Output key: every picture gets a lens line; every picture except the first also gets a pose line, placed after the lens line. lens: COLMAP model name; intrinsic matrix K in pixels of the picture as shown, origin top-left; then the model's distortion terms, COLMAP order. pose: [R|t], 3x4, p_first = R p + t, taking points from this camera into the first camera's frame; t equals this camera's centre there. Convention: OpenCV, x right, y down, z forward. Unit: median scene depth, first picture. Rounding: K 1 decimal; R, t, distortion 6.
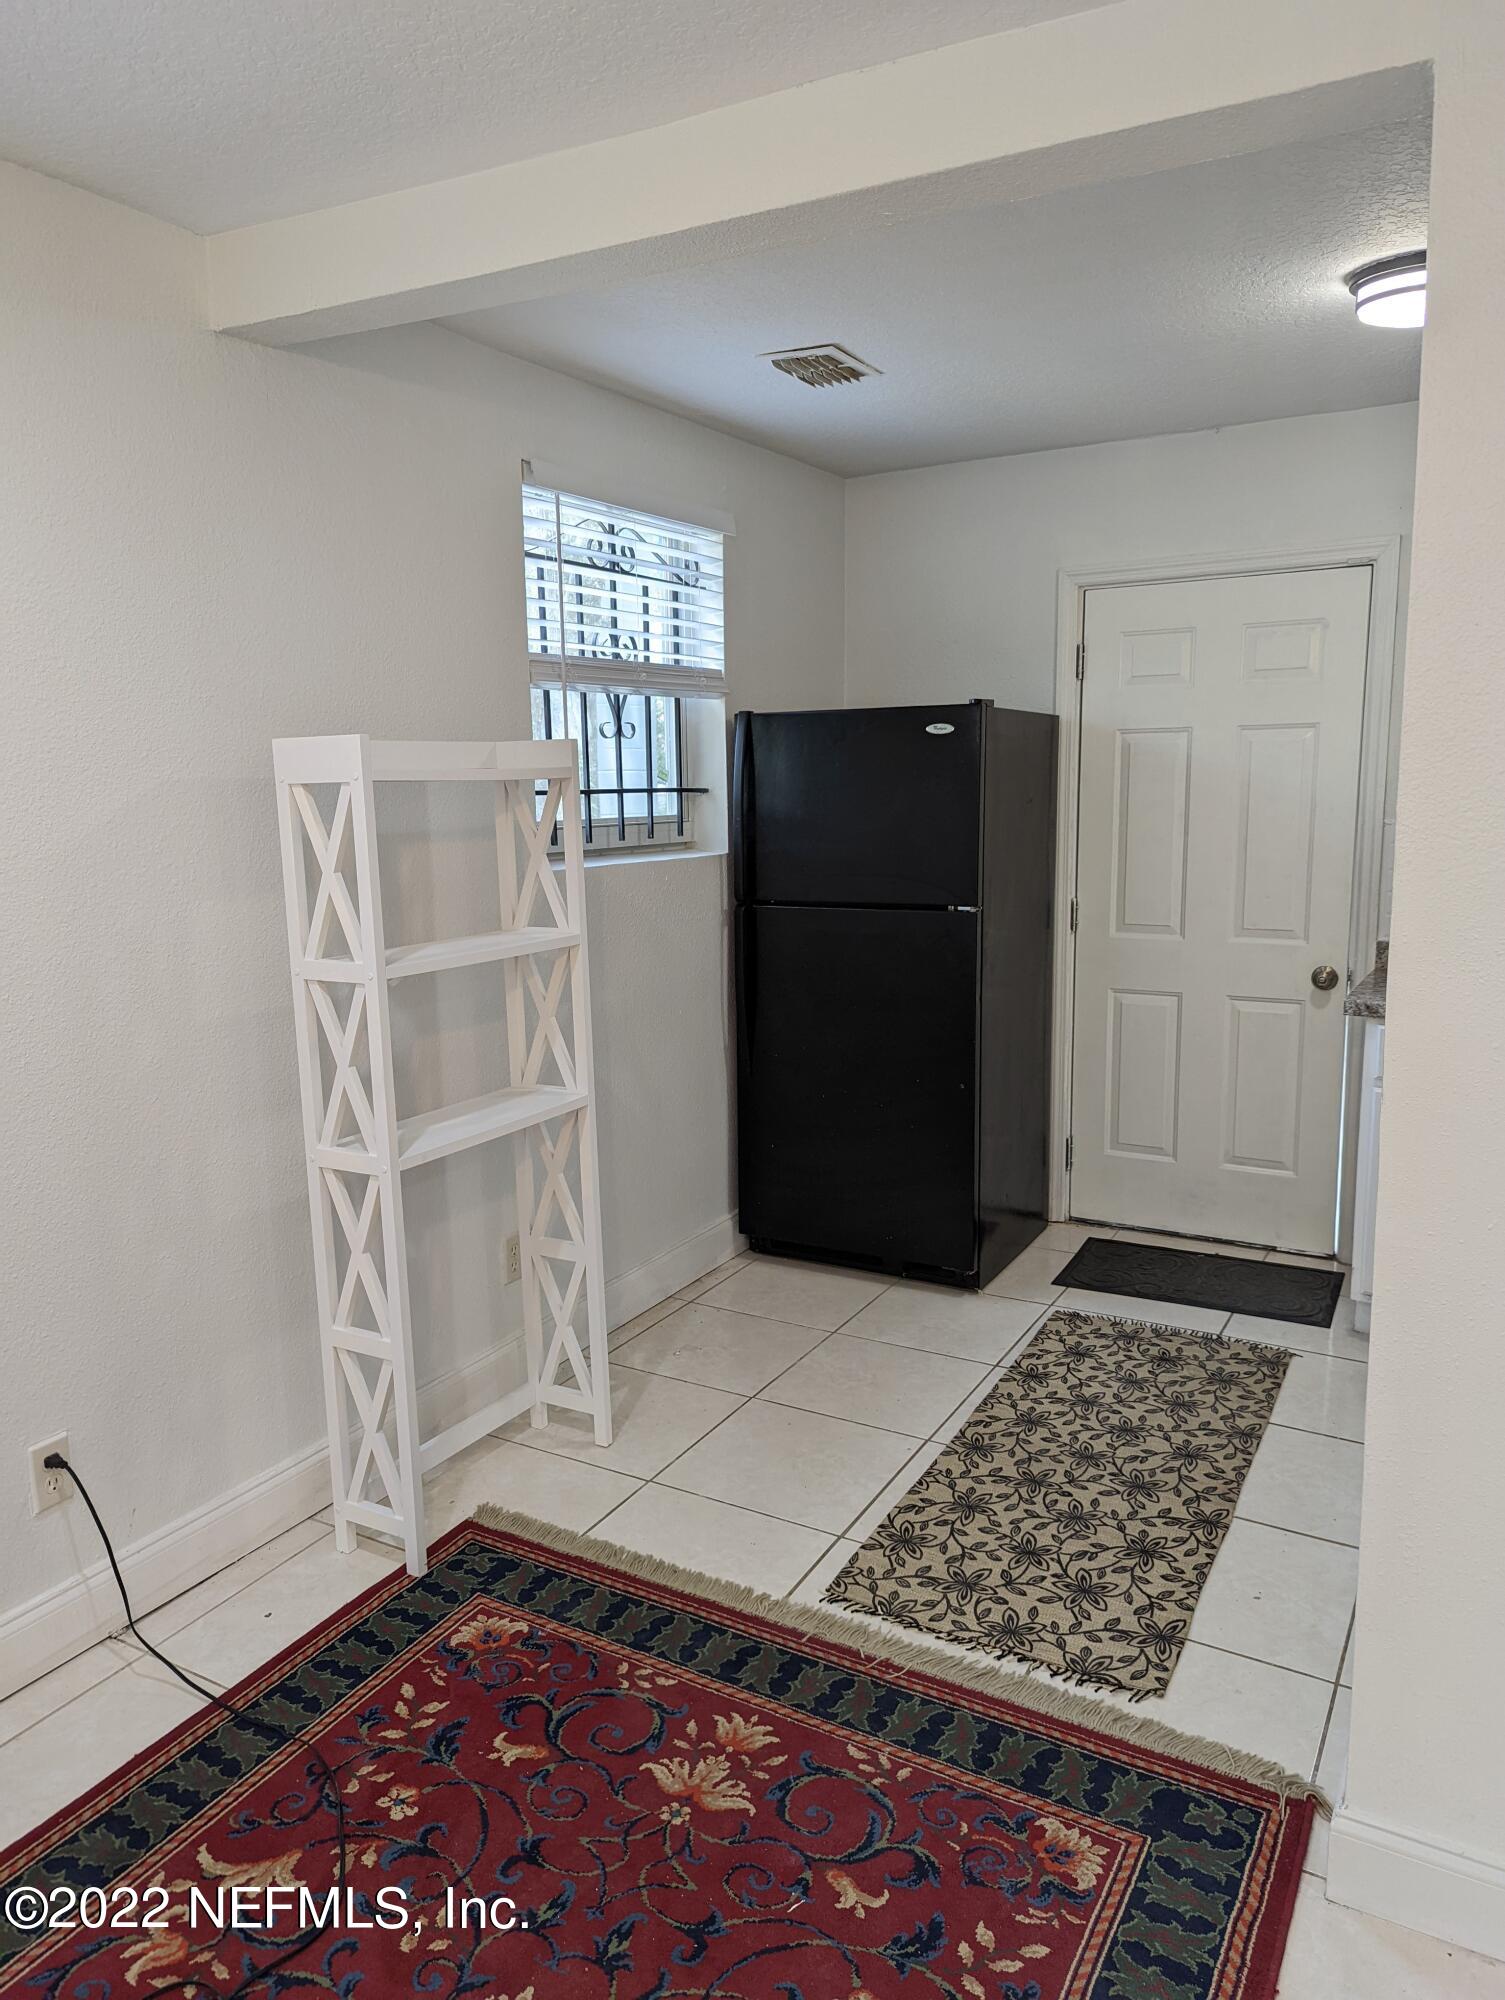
lens RADIAL K [[1415.5, 0, 717.9], [0, 1415.5, 1001.0], [0, 0, 1]] dist [0.032901, -0.002711]
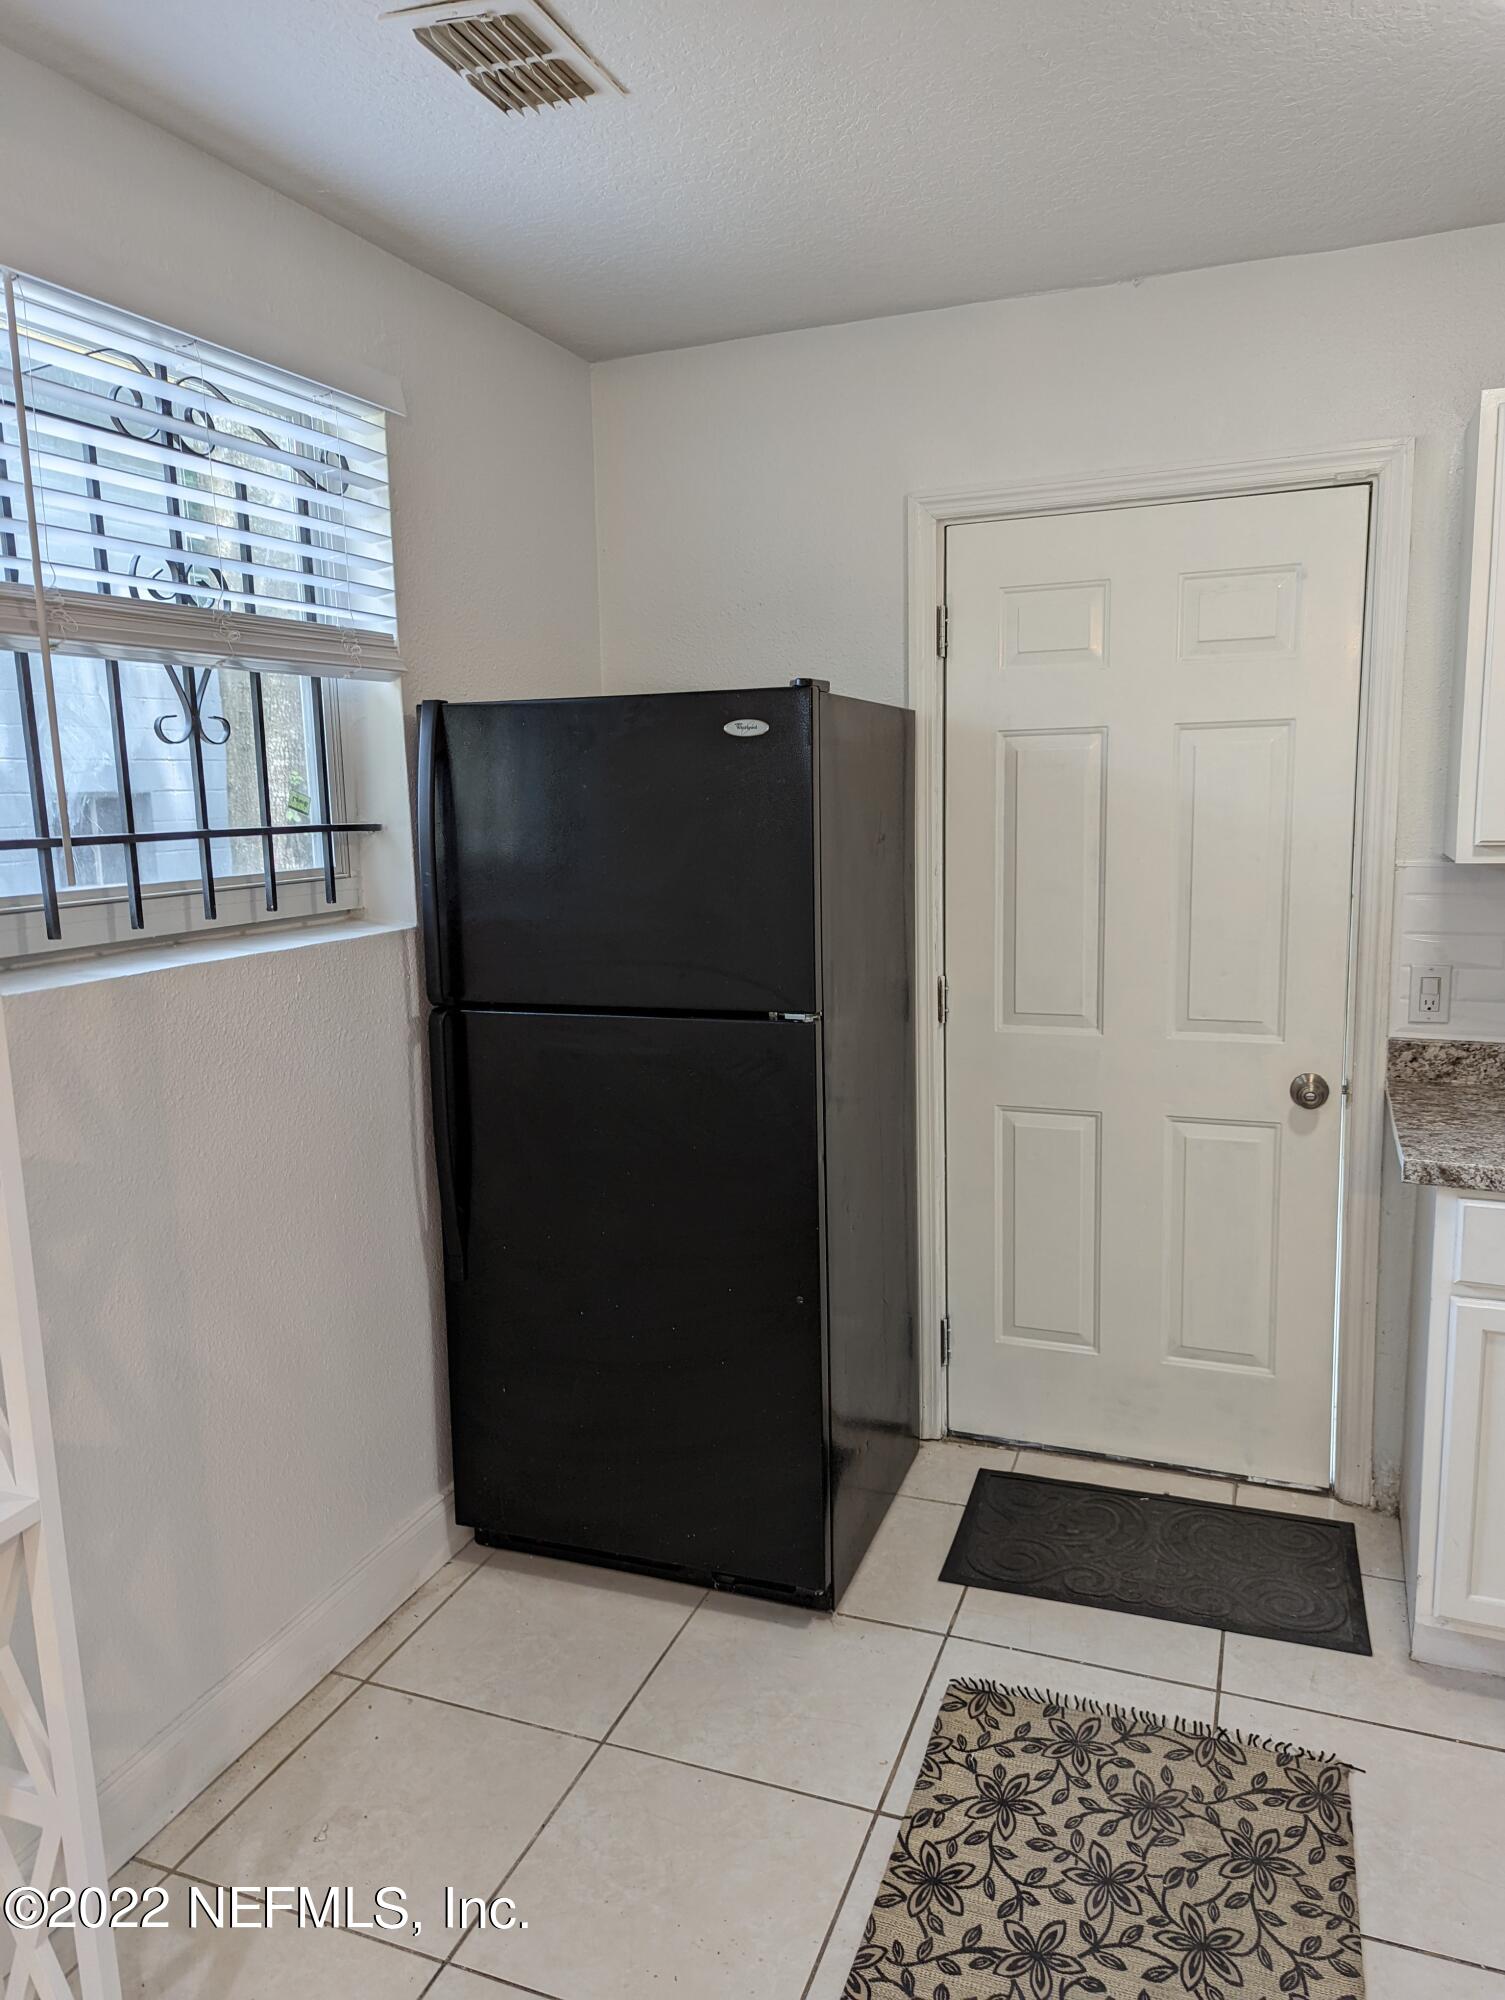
lens RADIAL K [[1439.6, 0, 738.8], [0, 1439.6, 991.2], [0, 0, 1]] dist [0.049168, -0.005027]
pose [[0.986884, -0.030401, 0.158540, 0.051320], [0.032784, 0.999385, -0.012436, -0.071053], [-0.158065, 0.017471, 0.987274, 0.390372]]
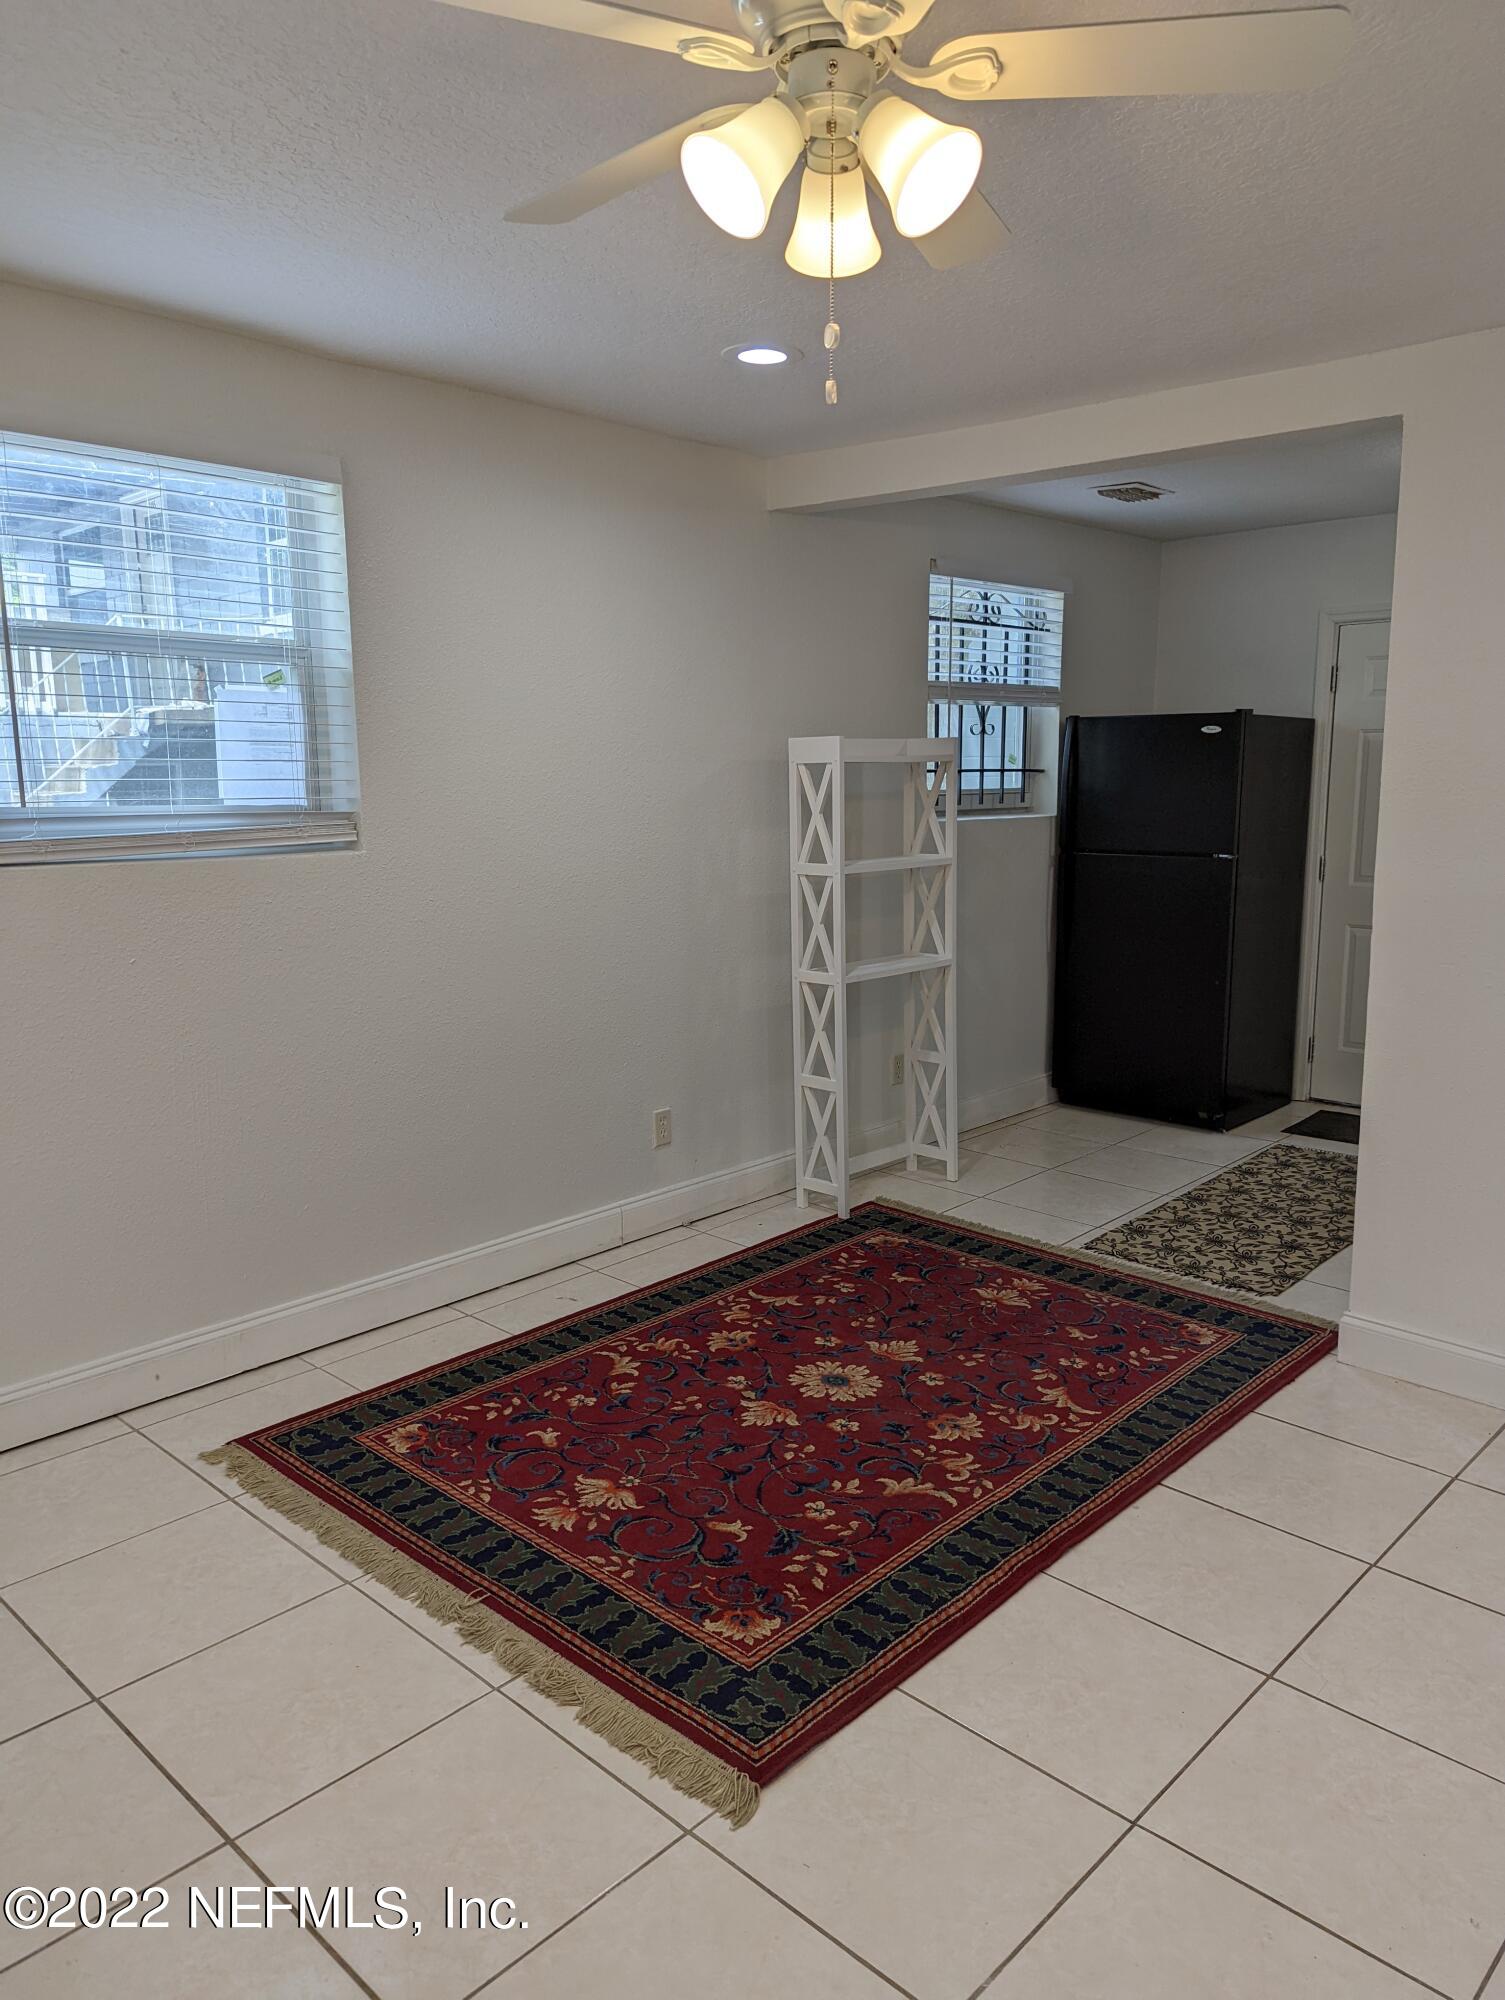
lens RADIAL K [[1439.6, 0, 738.8], [0, 1439.6, 991.2], [0, 0, 1]] dist [0.049168, -0.005027]
pose [[0.973858, 0.048752, -0.221865, 0.030320], [-0.048133, 0.998807, 0.008202, 0.084464], [0.222000, 0.002692, 0.975043, -0.543258]]
